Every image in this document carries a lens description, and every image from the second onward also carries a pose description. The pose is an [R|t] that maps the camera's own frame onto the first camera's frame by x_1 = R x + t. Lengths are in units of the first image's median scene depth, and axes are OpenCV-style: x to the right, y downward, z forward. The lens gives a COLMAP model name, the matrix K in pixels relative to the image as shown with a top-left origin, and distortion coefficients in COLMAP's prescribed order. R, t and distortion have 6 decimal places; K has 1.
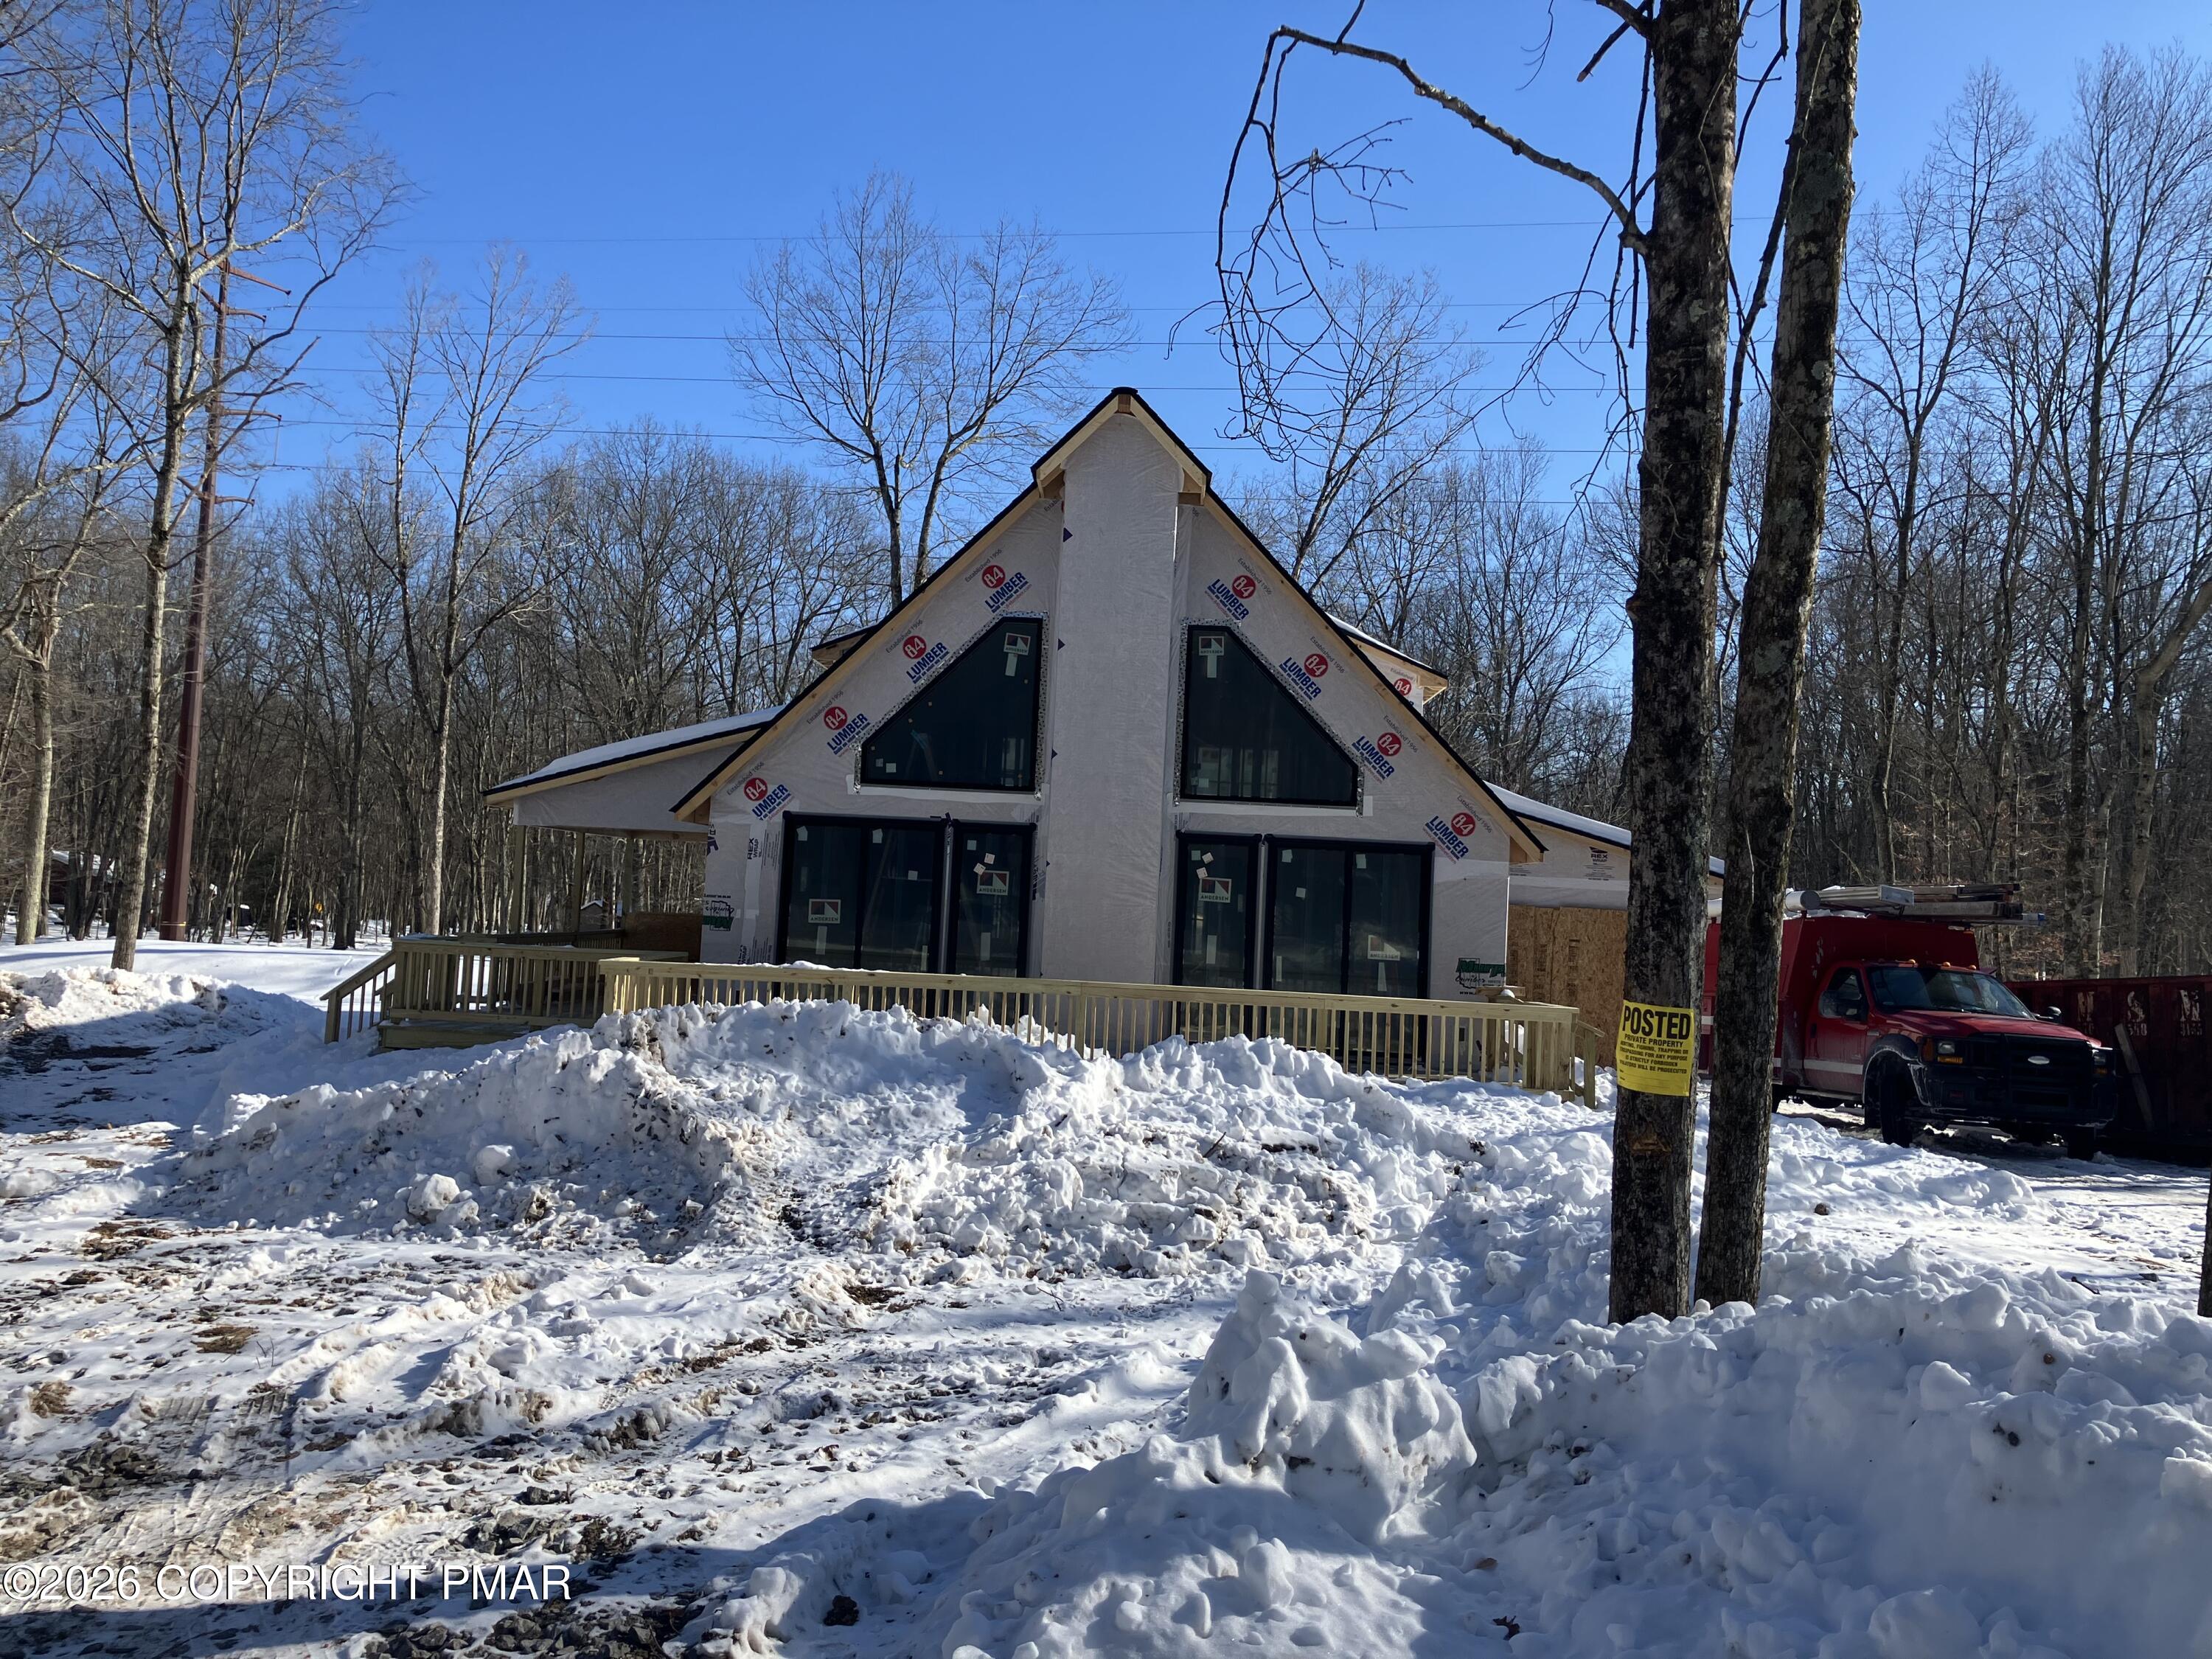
lens RADIAL K [[1838.5, 0, 1072.1], [0, 1838.5, 822.2], [0, 0, 1]] dist [0.040085, -0.050143]
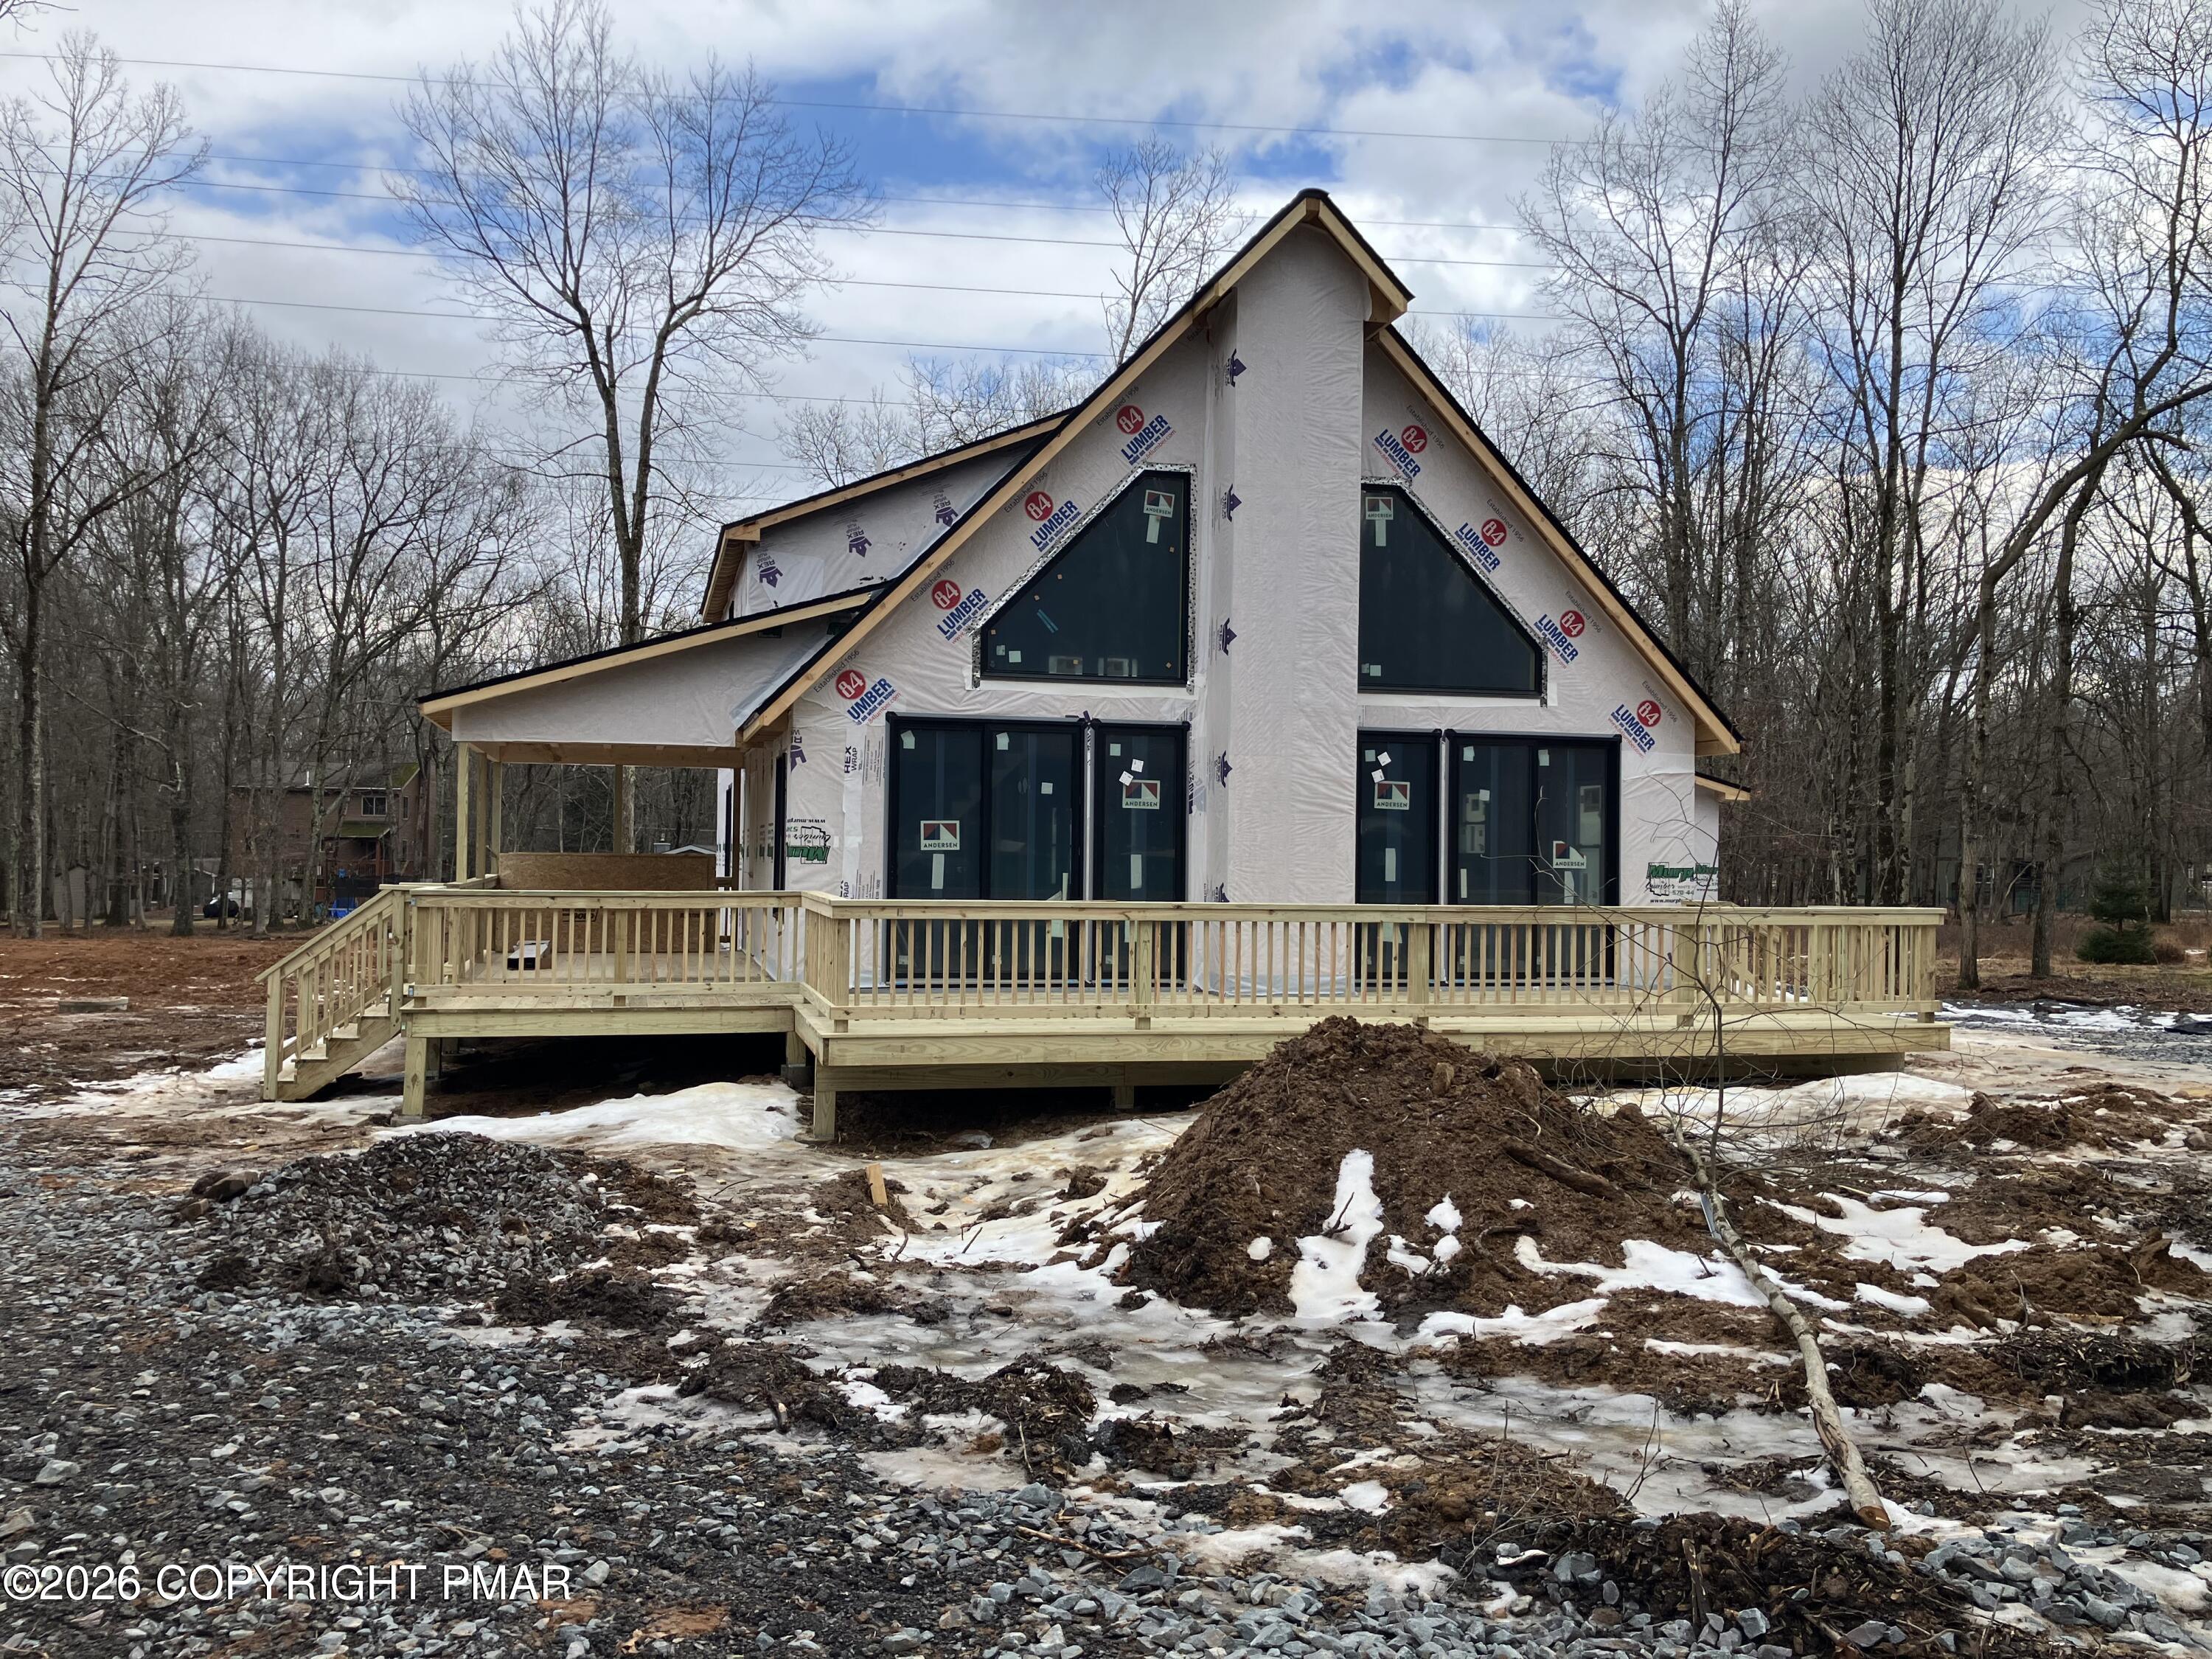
lens RADIAL K [[1838.5, 0, 1085.6], [0, 1838.5, 833.9], [0, 0, 1]] dist [0.040085, -0.050143]
pose [[0.957383, -0.034241, 0.286786, -0.307361], [0.022854, 0.998815, 0.042960, 0.014593], [-0.287917, -0.034575, 0.957031, 0.218443]]
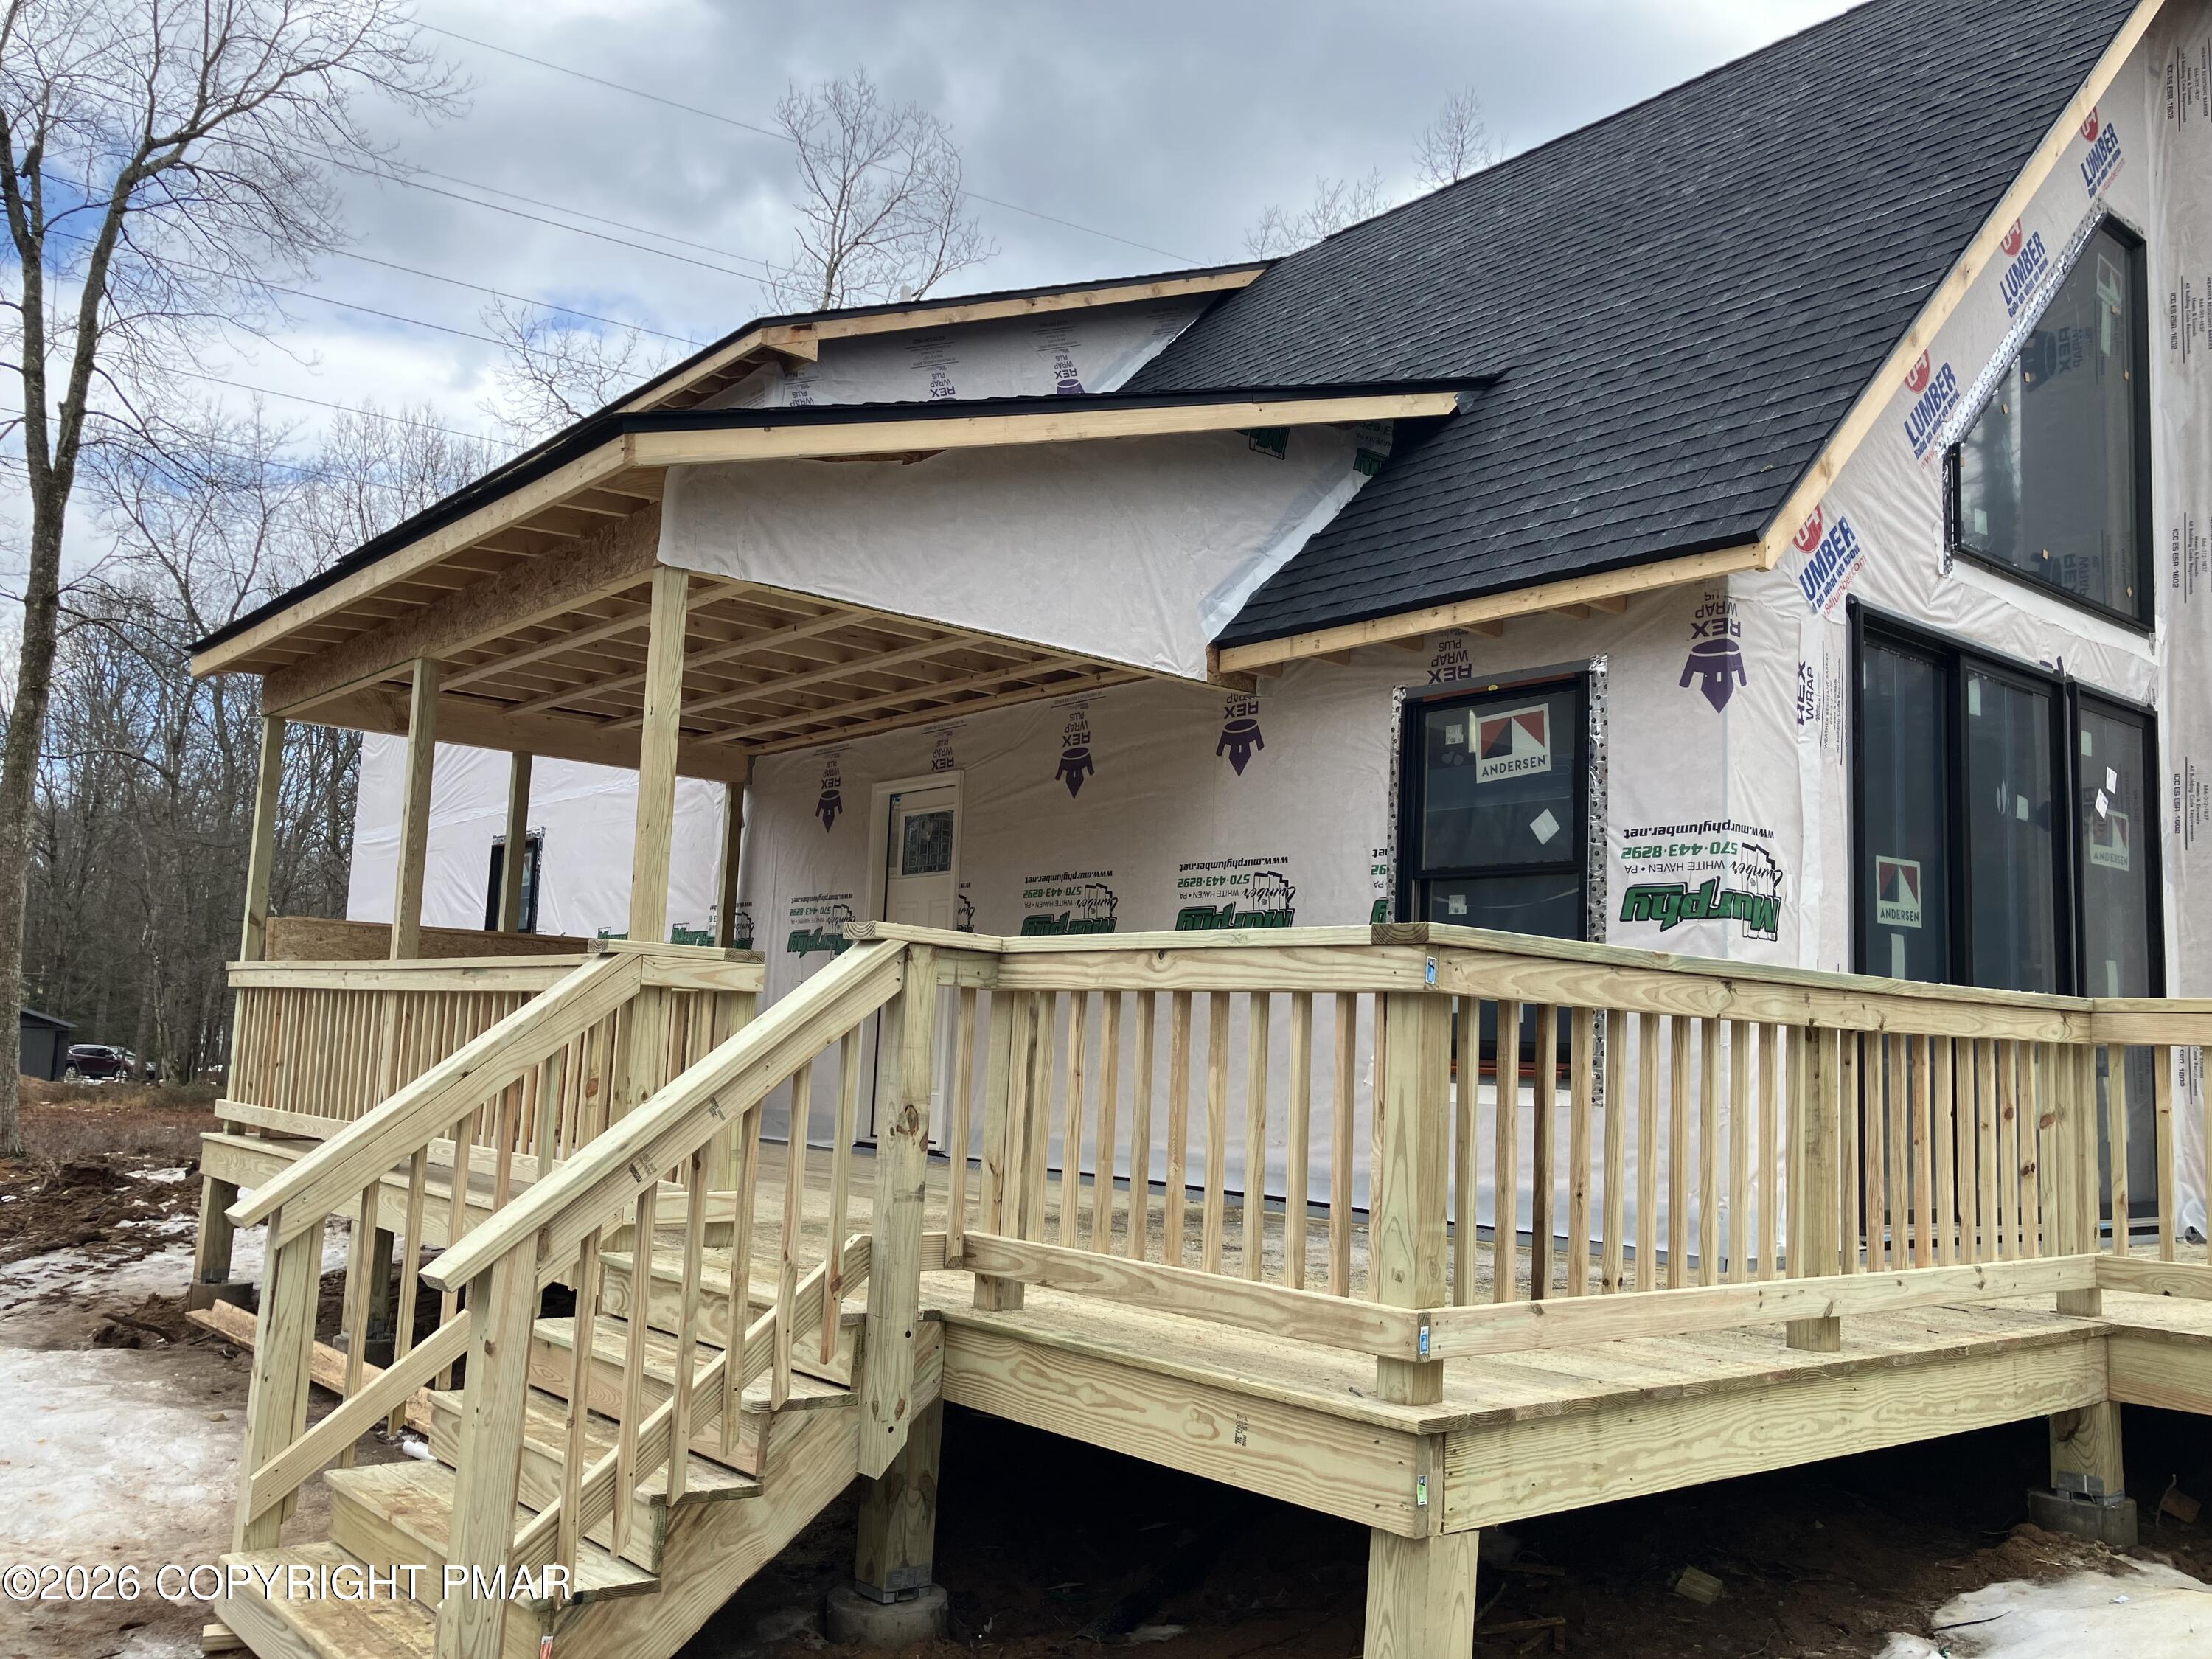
lens RADIAL K [[1838.5, 0, 1070.1], [0, 1838.5, 832.7], [0, 0, 1]] dist [0.040085, -0.050143]
pose [[0.745112, 0.060903, 0.664152, -0.494514], [-0.032543, 0.997956, -0.055003, 0.062189], [-0.666145, 0.019370, 0.745571, 0.852712]]
